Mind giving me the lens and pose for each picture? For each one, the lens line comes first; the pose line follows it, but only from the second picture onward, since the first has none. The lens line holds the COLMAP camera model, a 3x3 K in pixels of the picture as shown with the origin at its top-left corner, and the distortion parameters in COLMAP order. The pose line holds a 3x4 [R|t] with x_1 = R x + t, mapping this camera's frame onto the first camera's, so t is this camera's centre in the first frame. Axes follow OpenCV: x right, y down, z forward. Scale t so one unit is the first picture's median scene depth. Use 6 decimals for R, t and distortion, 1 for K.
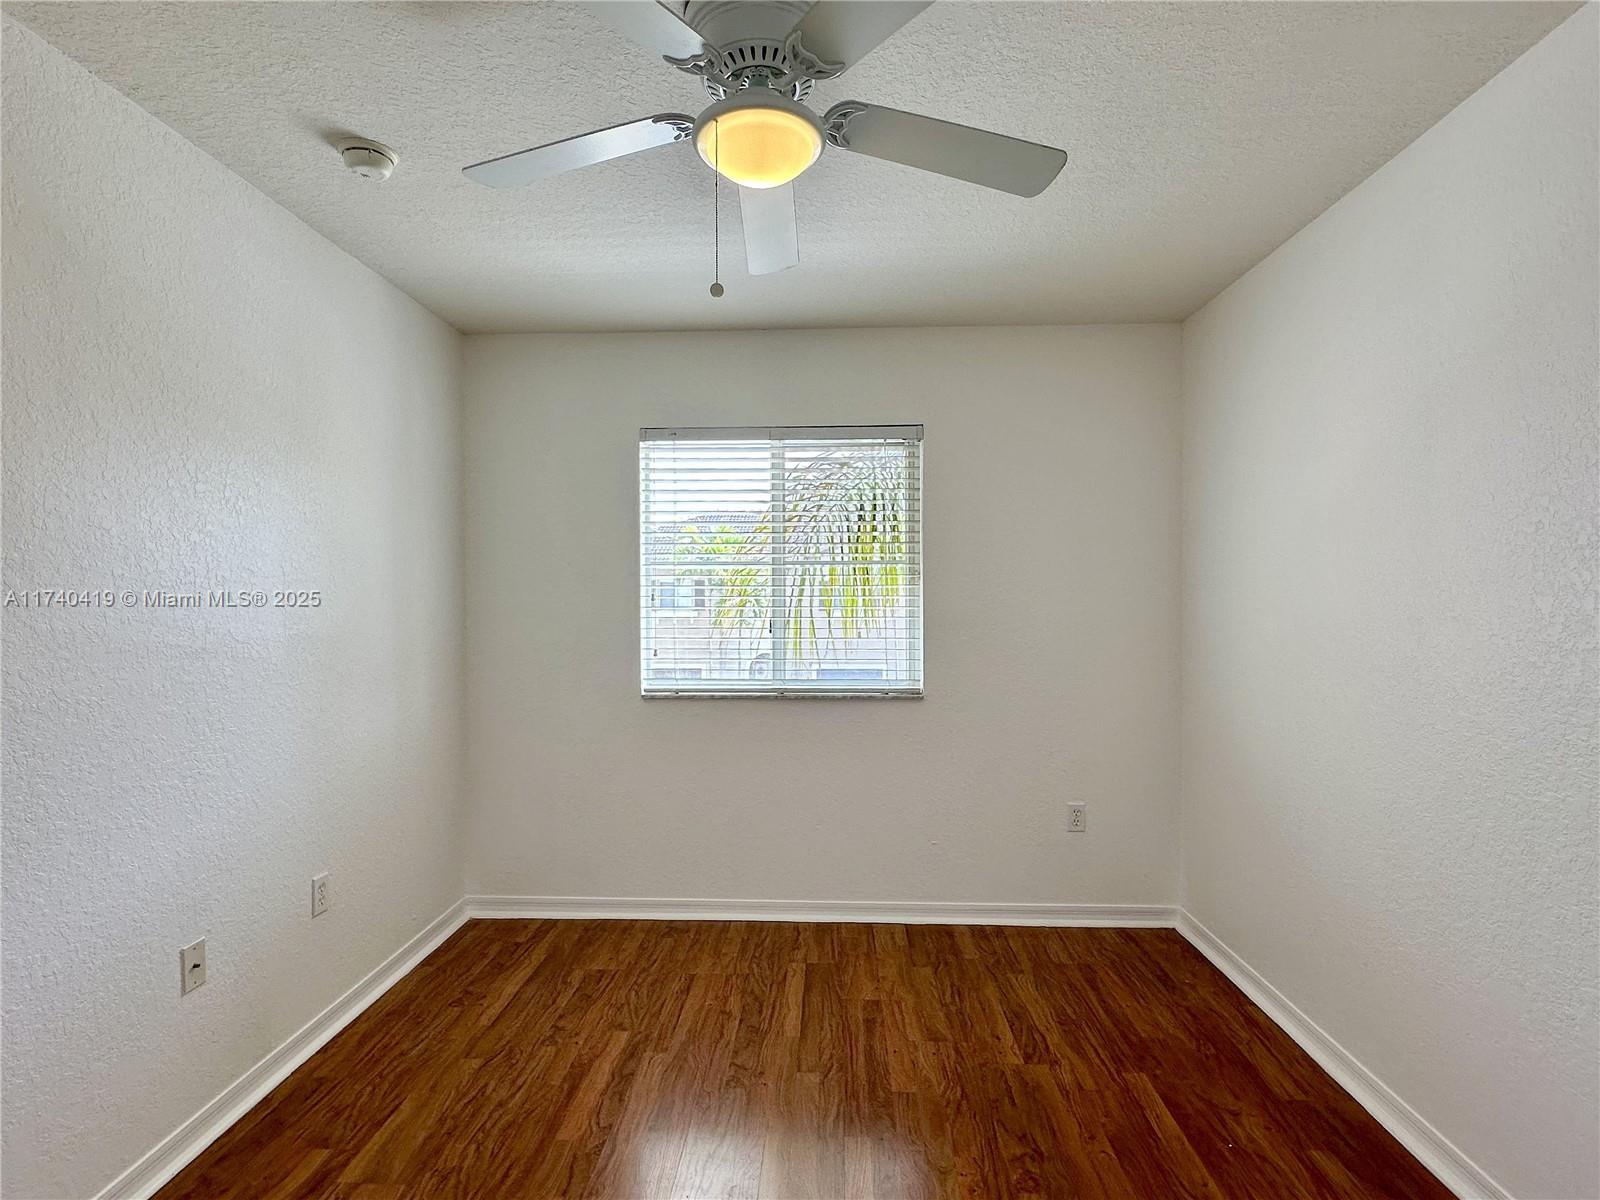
lens RADIAL K [[811.5, 0, 788.7], [0, 811.5, 603.2], [0, 0, 1]] dist [-0.002931, 0.000850]
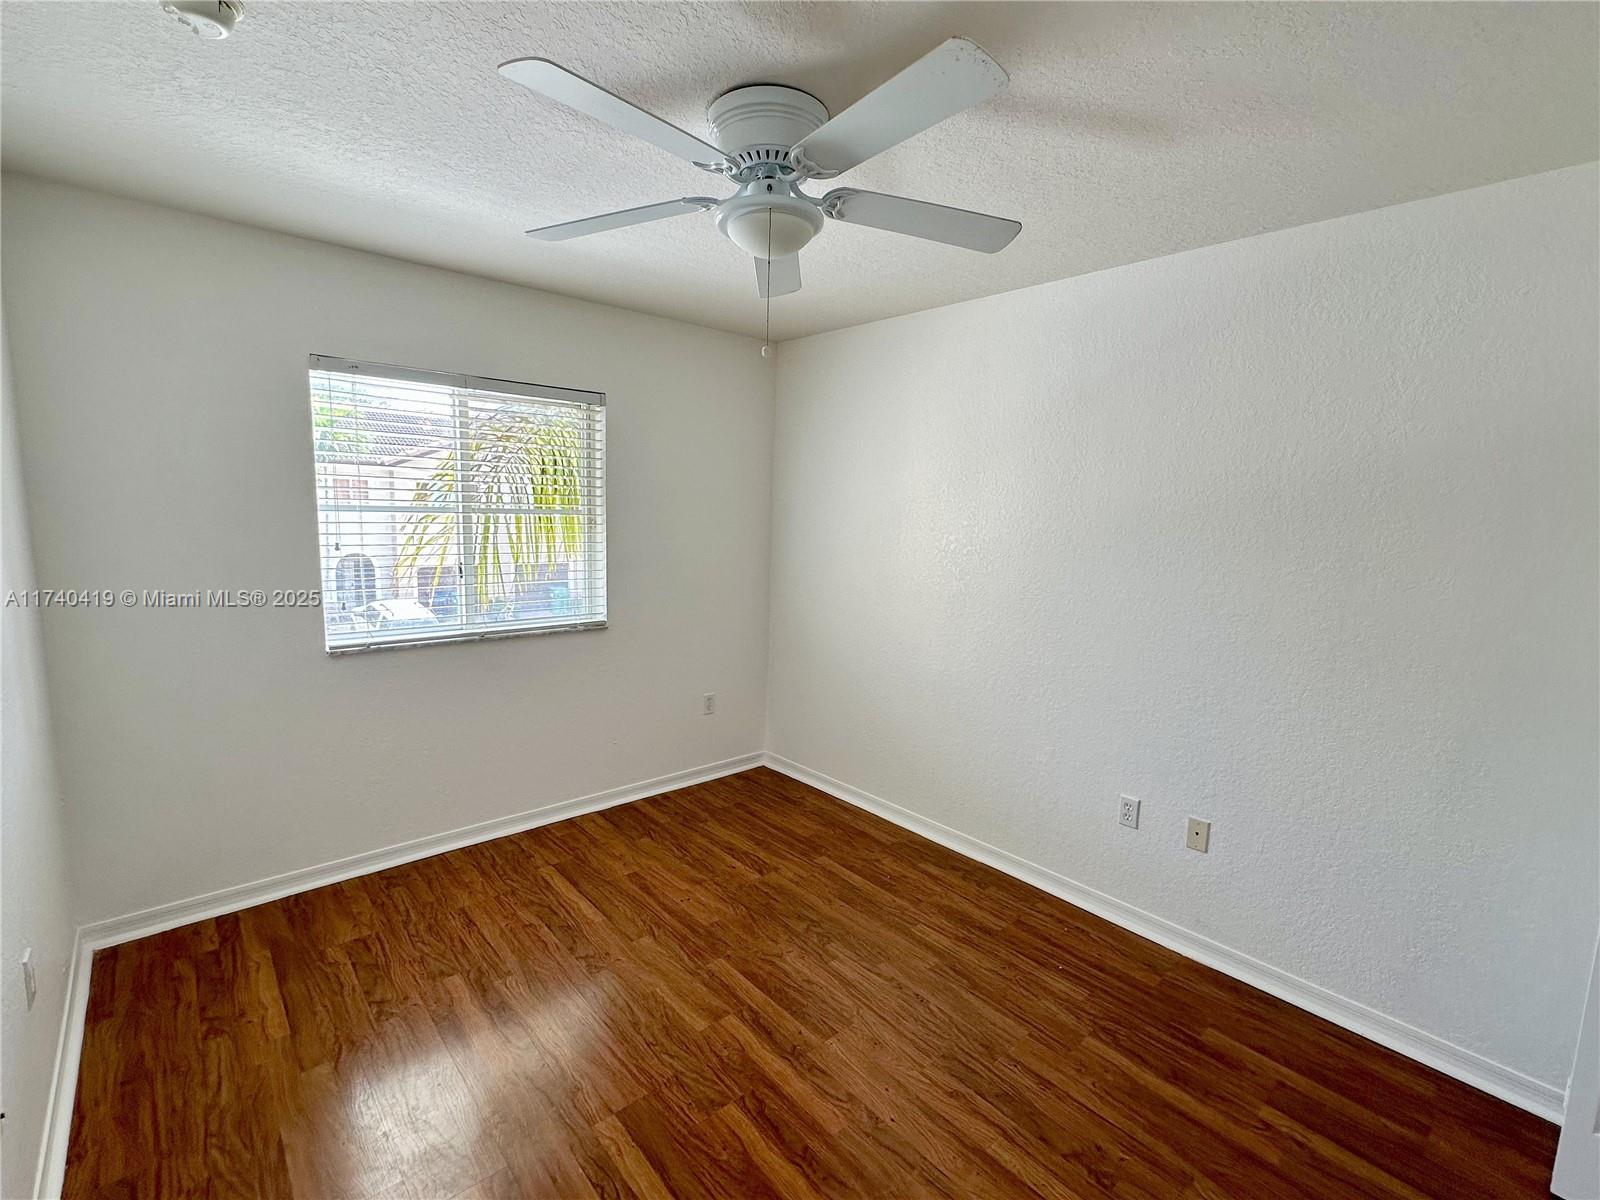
lens RADIAL K [[703.8, 0, 789.4], [0, 703.8, 600.7], [0, 0, 1]] dist [-0.000537, -0.000862]
pose [[0.731980, -0.068206, 0.677904, -0.354306], [-0.021293, 0.992200, 0.122821, -0.059777], [-0.680993, -0.104337, 0.724818, 0.065935]]
